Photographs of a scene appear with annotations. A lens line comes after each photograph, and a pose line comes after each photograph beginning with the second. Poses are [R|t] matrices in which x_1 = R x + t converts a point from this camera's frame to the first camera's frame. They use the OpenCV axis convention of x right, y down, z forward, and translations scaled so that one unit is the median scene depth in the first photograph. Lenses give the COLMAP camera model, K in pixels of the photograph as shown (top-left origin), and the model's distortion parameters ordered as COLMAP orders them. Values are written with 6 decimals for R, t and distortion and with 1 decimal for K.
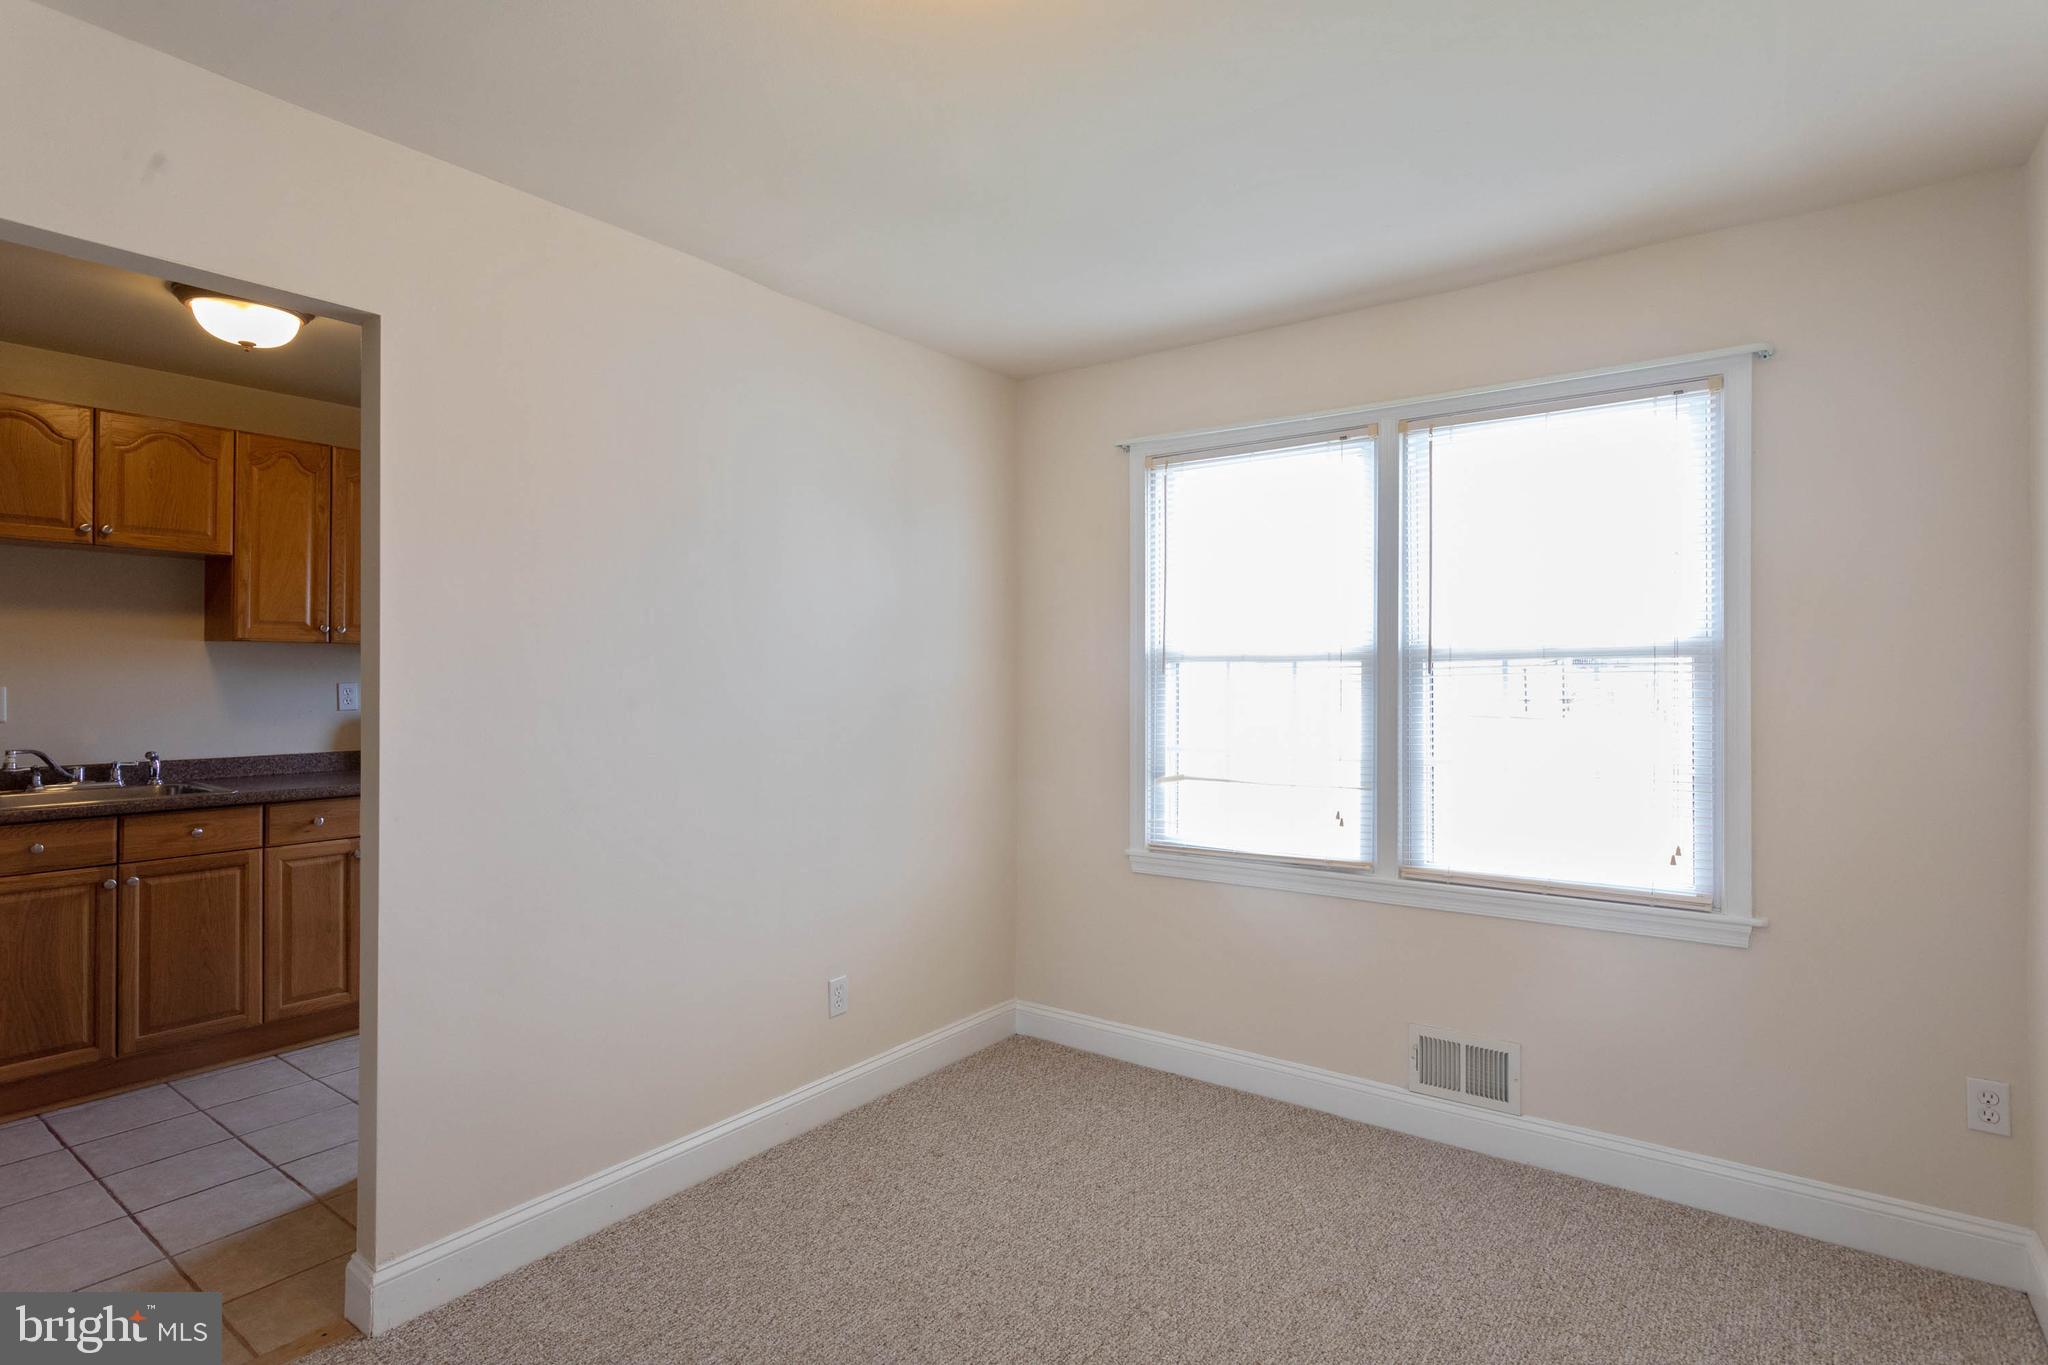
lens RADIAL K [[1037.0, 0, 1024.7], [0, 1037.0, 678.0], [0, 0, 1]] dist [-0.002575, 0.004424]
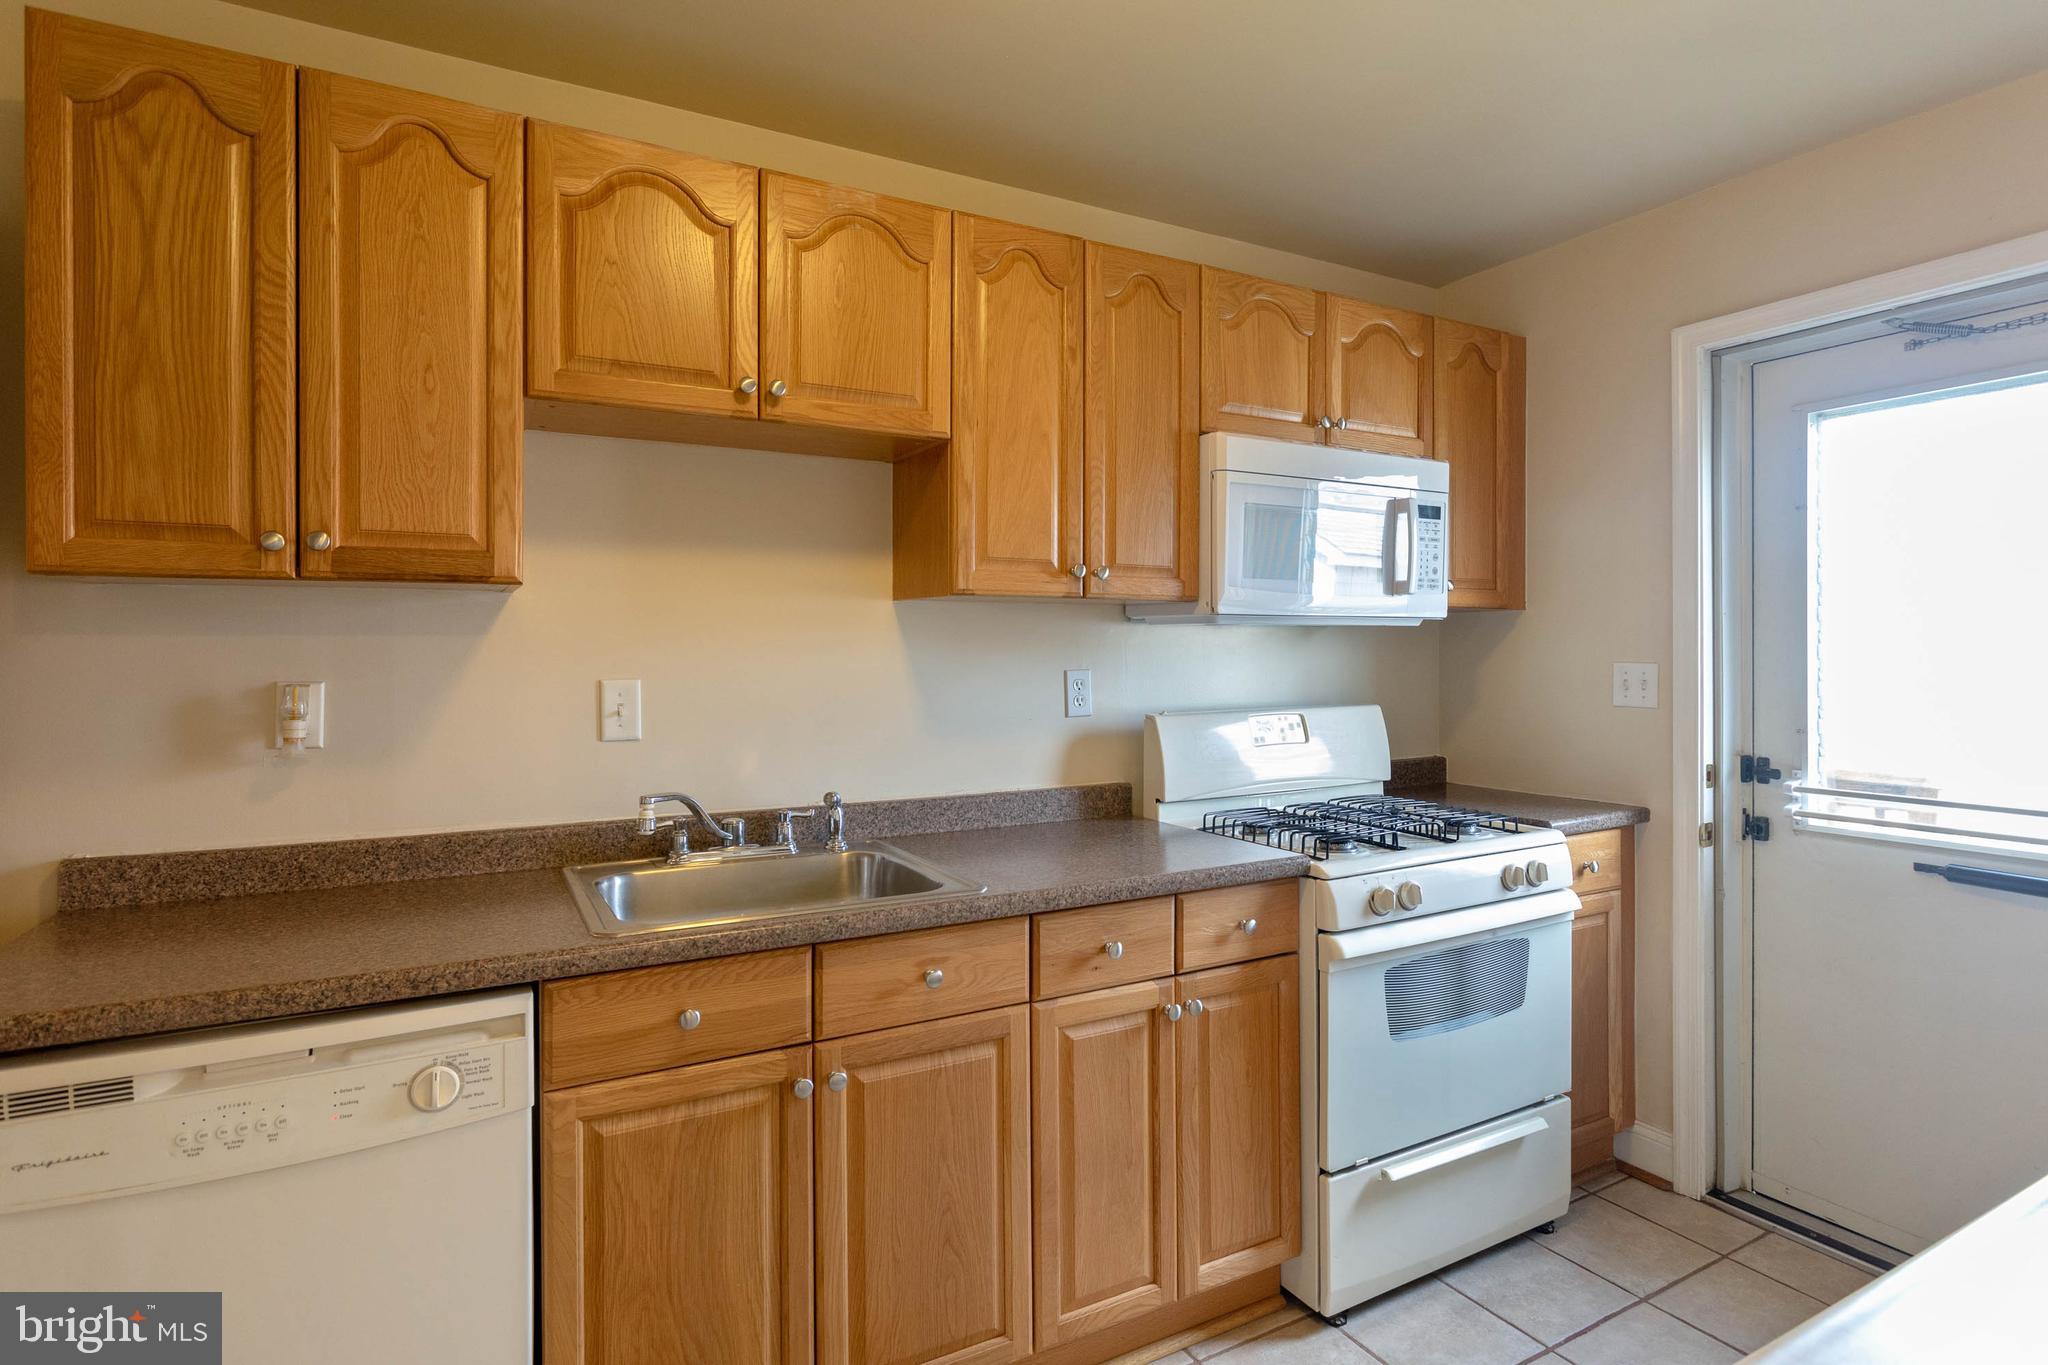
lens RADIAL K [[1037.0, 0, 1021.3], [0, 1037.0, 664.8], [0, 0, 1]] dist [-0.002575, 0.004424]
pose [[0.912046, -0.000273, -0.410088, -0.545128], [0.003887, 0.999961, 0.007980, -0.003246], [0.410070, -0.008872, 0.912011, 0.555624]]
